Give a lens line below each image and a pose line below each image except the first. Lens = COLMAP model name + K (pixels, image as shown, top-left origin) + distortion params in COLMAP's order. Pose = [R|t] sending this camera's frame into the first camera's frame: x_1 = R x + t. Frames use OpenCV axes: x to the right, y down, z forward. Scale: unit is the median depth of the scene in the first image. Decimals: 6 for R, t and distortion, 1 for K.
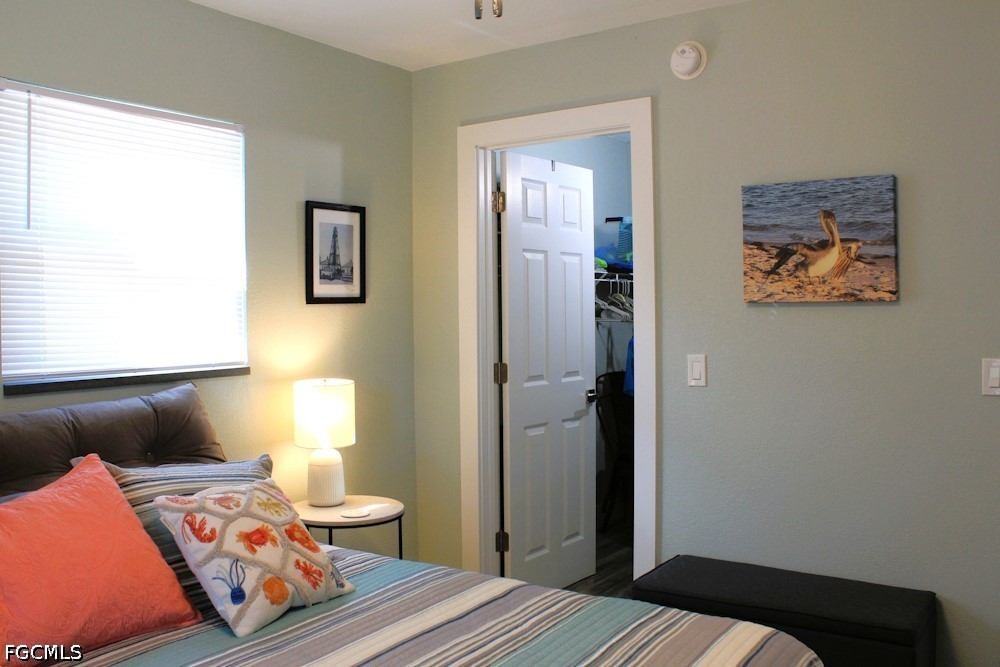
lens RADIAL K [[889.1, 0, 500.0], [0, 889.1, 333.5], [0, 0, 1]] dist [-0.127912, 0.006336]
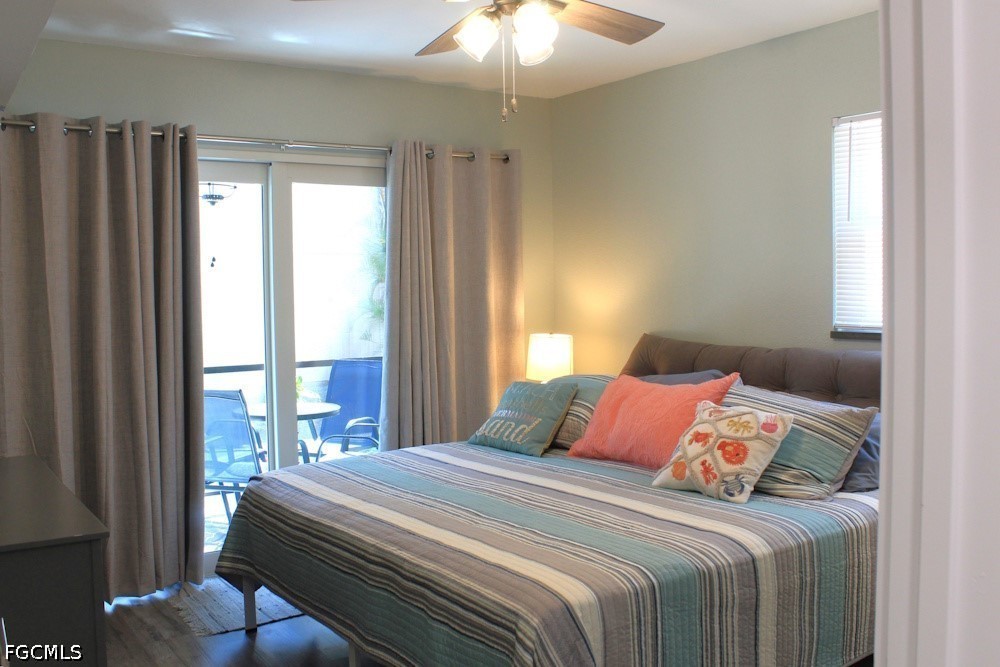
lens RADIAL K [[889.1, 0, 500.0], [0, 889.1, 333.5], [0, 0, 1]] dist [-0.127912, 0.006336]
pose [[-0.351782, 0.066186, -0.933739, 1.215959], [-0.002087, 0.997439, 0.071488, -0.048642], [0.936080, 0.027097, -0.350743, 1.189998]]
